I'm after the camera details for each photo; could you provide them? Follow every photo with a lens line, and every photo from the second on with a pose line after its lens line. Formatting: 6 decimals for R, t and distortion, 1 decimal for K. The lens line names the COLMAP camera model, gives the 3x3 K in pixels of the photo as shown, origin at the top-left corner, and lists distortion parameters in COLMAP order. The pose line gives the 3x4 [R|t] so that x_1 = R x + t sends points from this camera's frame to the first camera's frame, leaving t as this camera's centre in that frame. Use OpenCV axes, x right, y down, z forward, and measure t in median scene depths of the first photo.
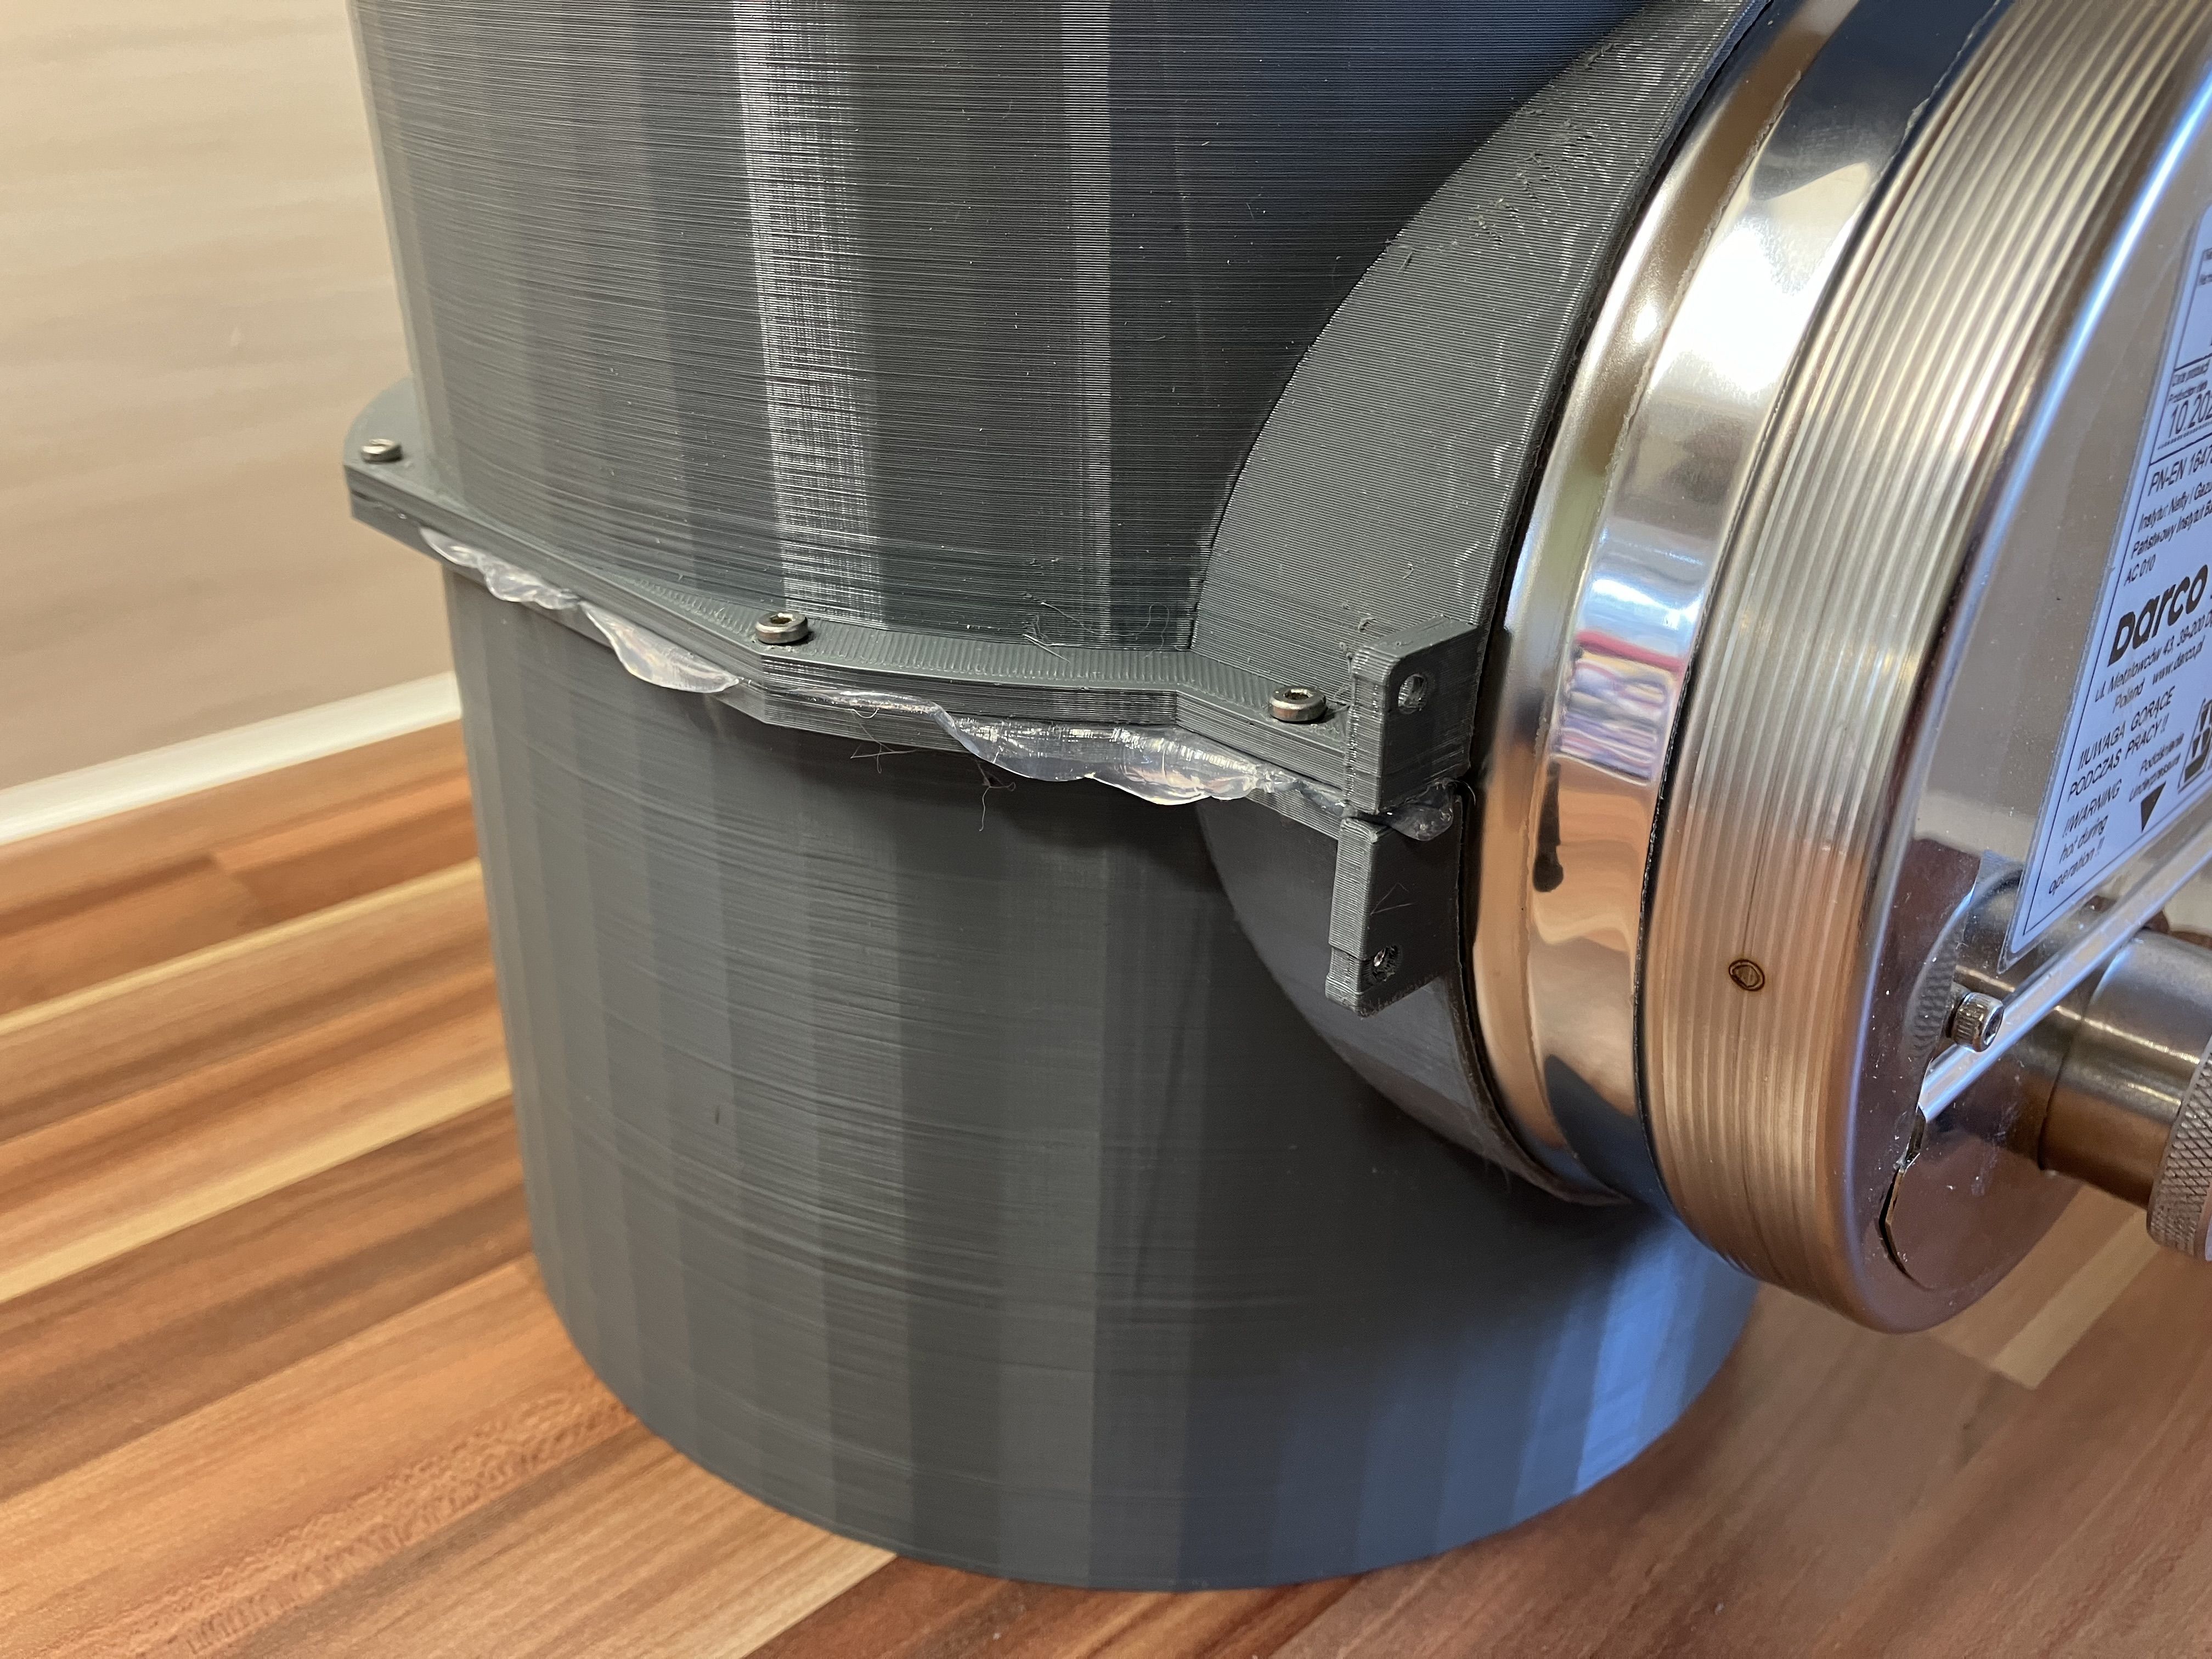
lens RADIAL K [[1873.8, 0, 1096.3], [0, 1873.8, 827.6], [0, 0, 1]] dist [0.037976, -0.060369]
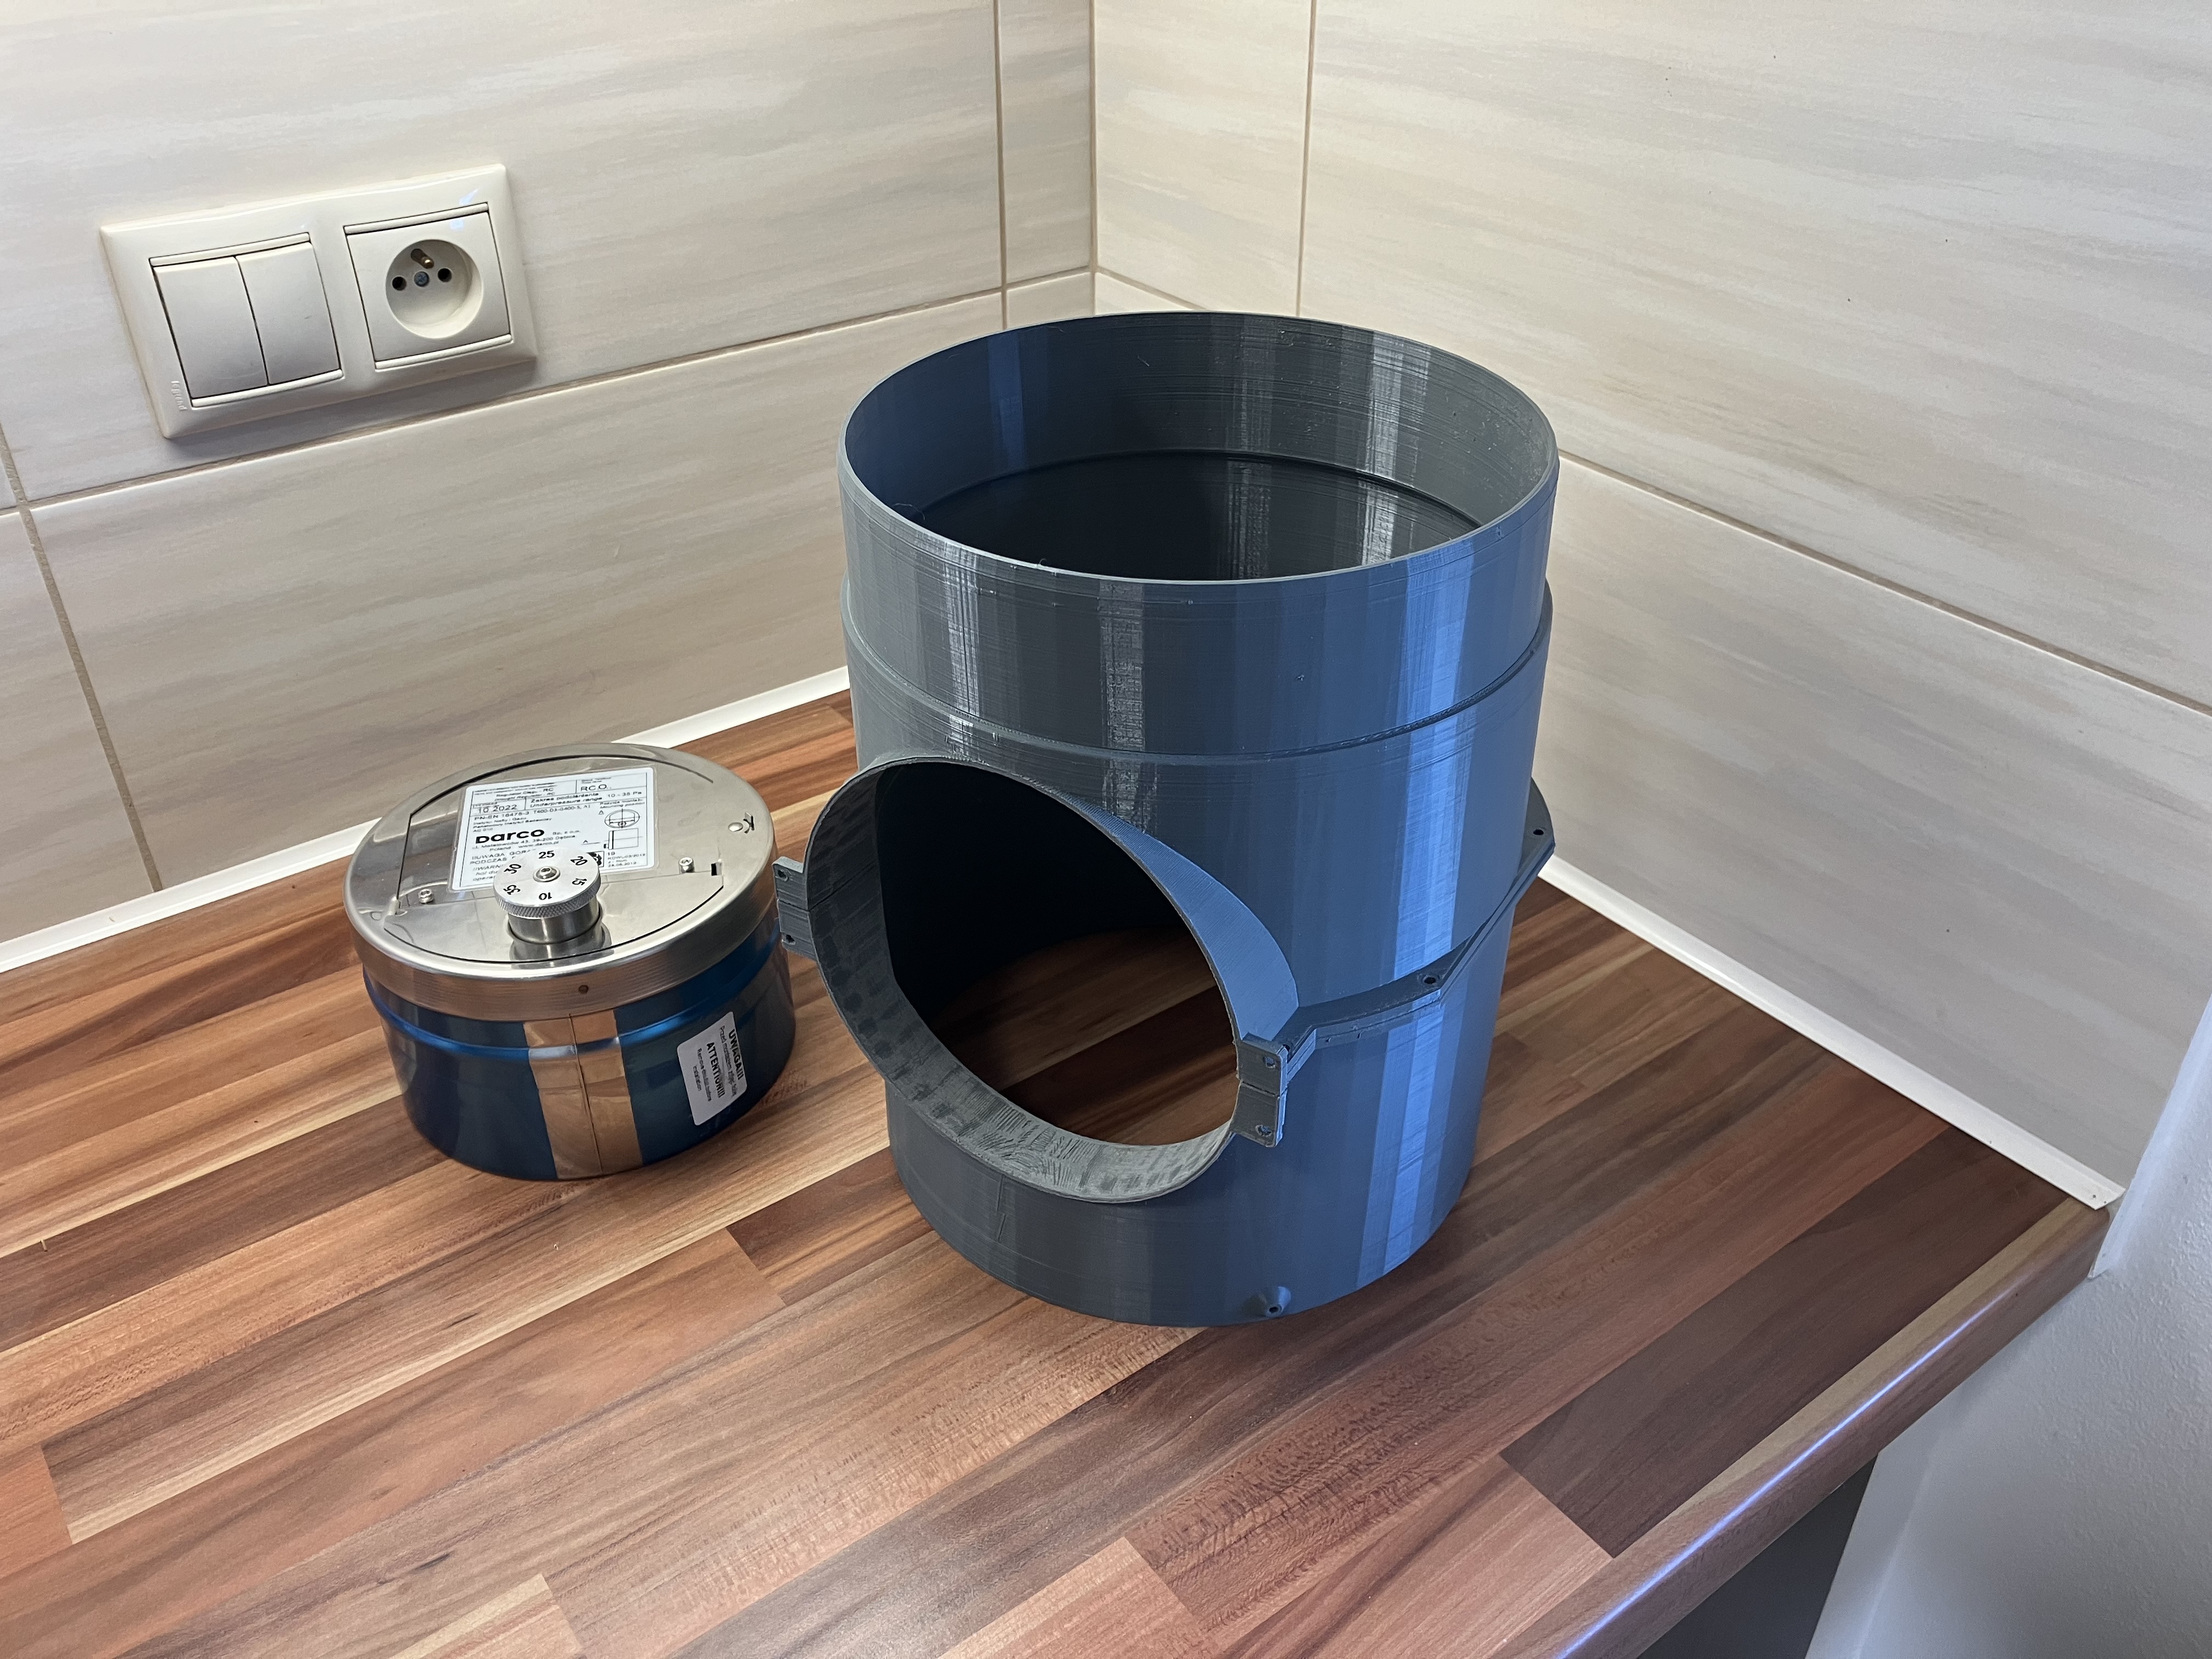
lens RADIAL K [[1874.3, 0, 1110.2], [0, 1874.3, 824.9], [0, 0, 1]] dist [0.010308, 0.001545]
pose [[0.994825, 0.049375, -0.088803, 0.398851], [-0.038347, 0.991806, 0.121866, -0.390638], [0.094093, -0.117829, 0.988566, -1.515894]]
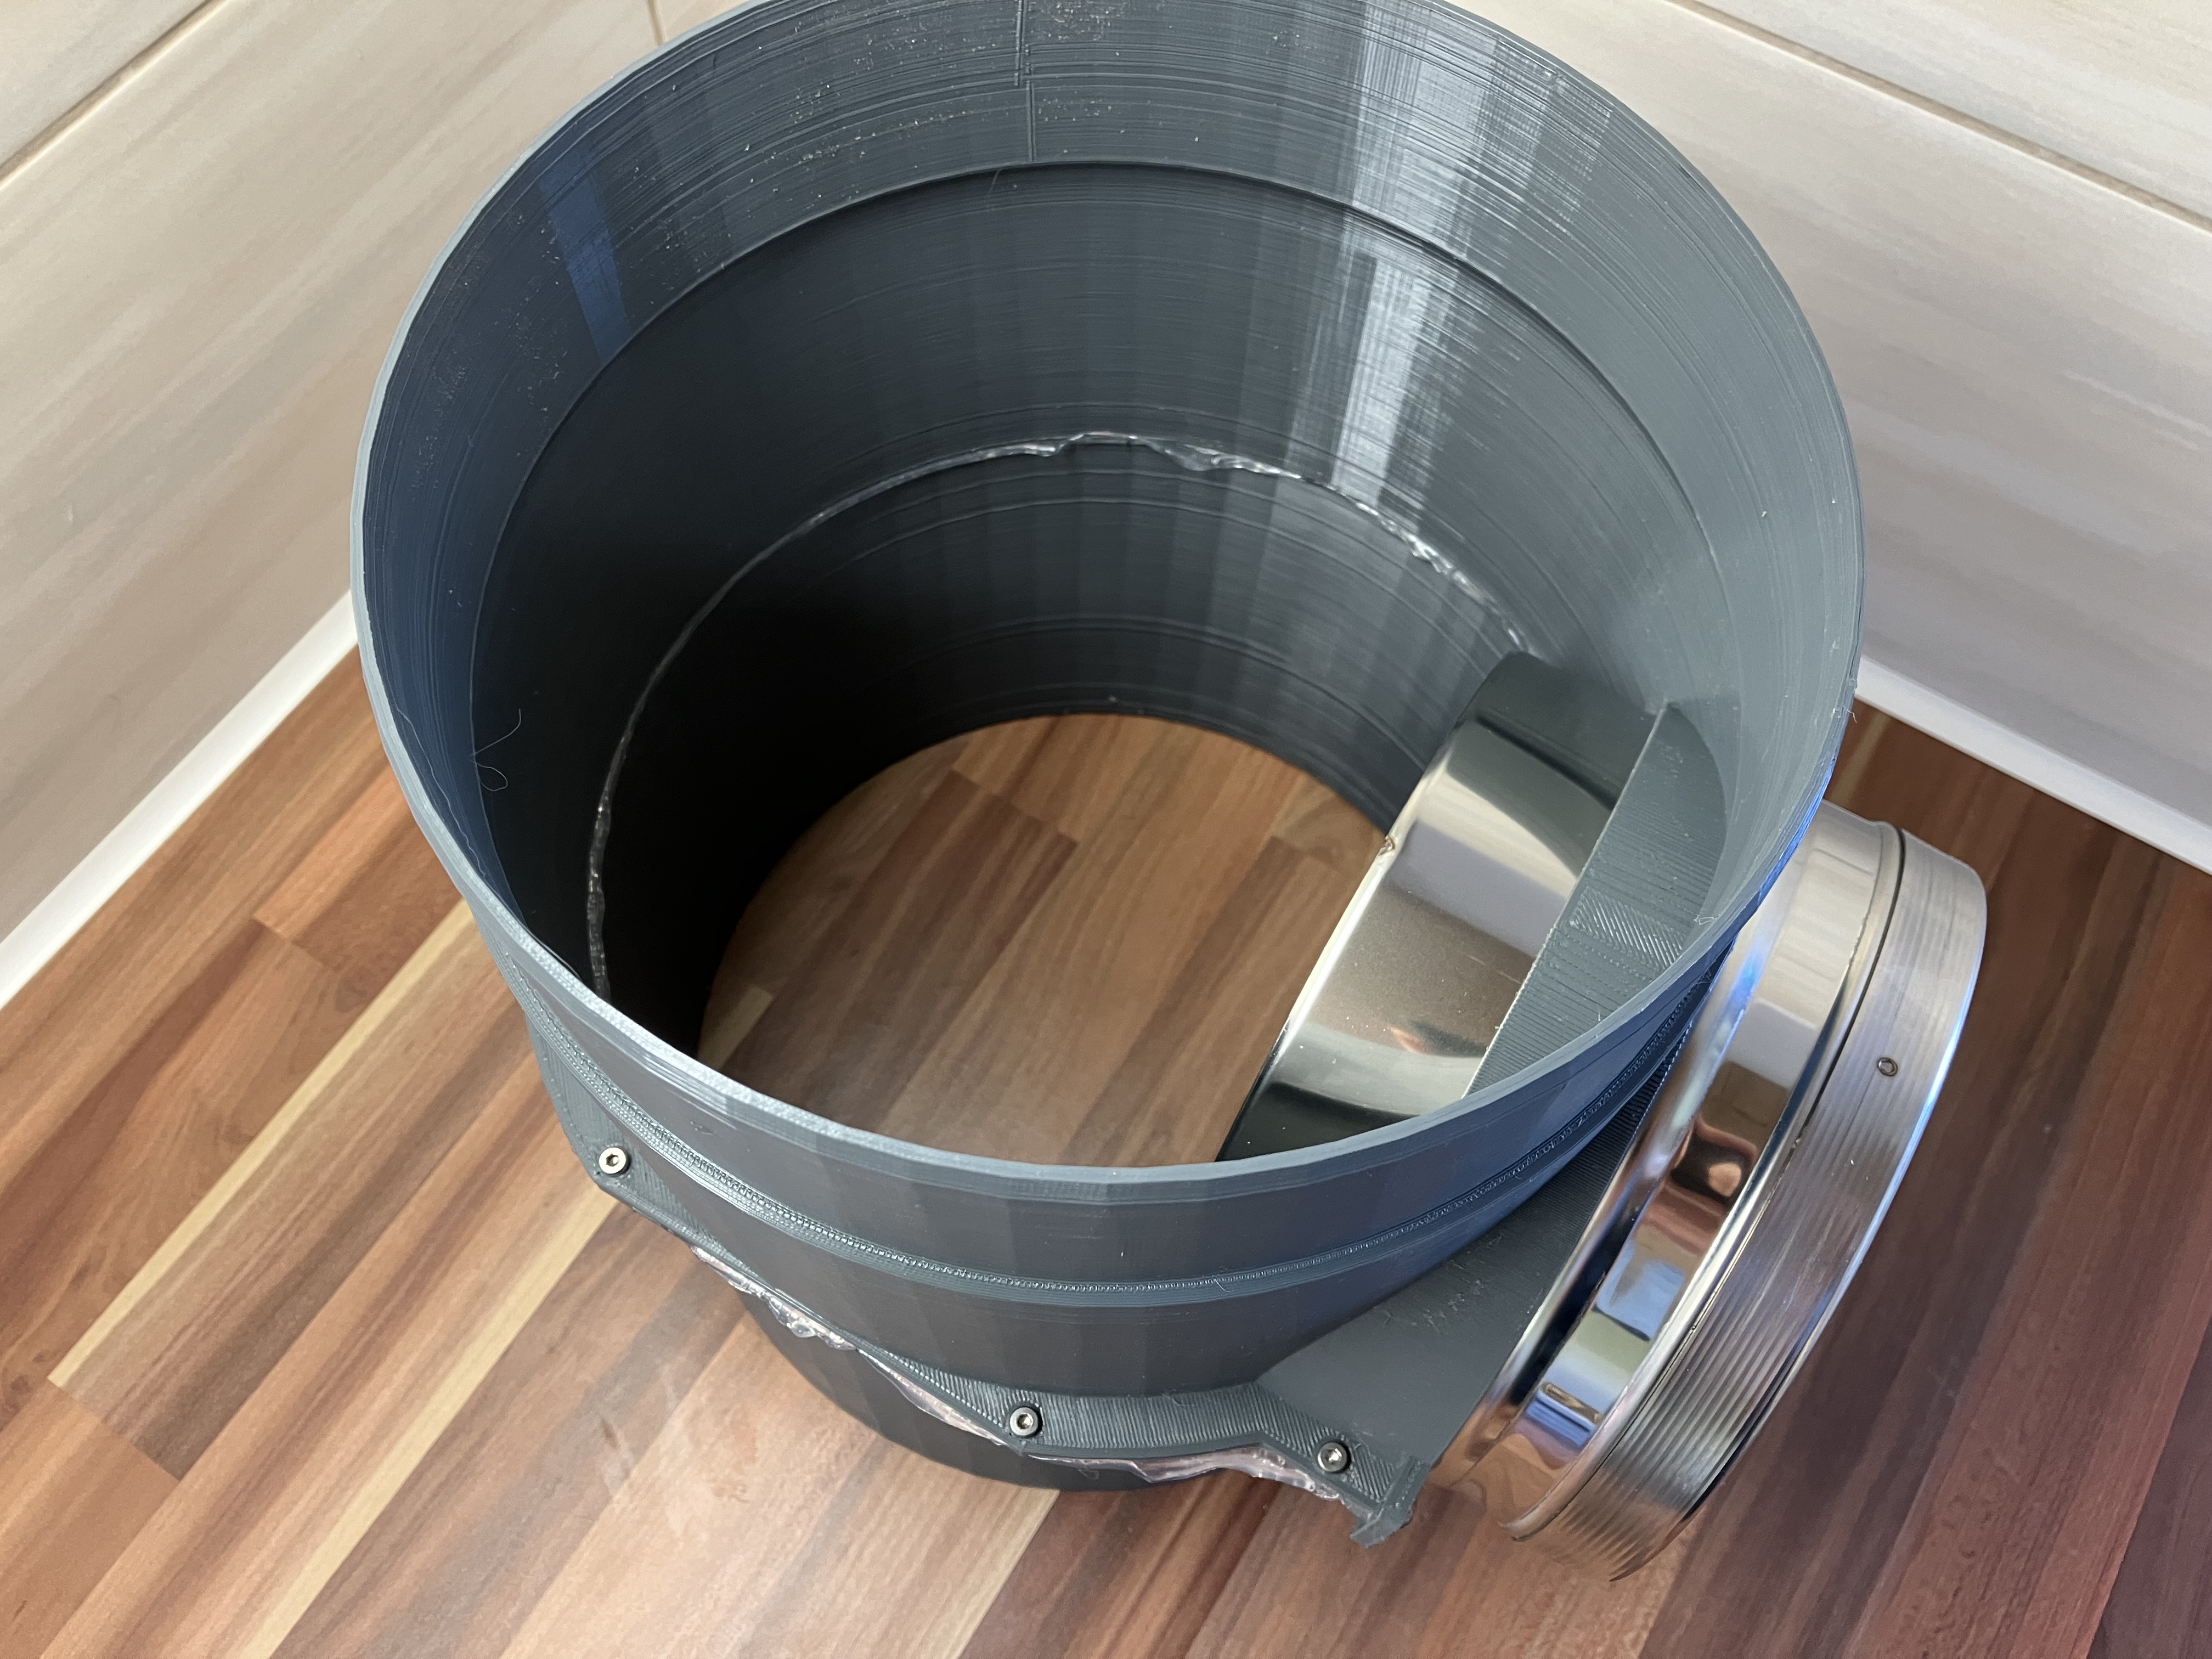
lens RADIAL K [[1874.3, 0, 1123.4], [0, 1874.3, 817.5], [0, 0, 1]] dist [0.010308, 0.001545]
pose [[0.965233, -0.226293, 0.130831, -0.131251], [0.099258, 0.780340, 0.617428, -1.165669], [-0.241812, -0.582976, 0.775671, -0.032118]]
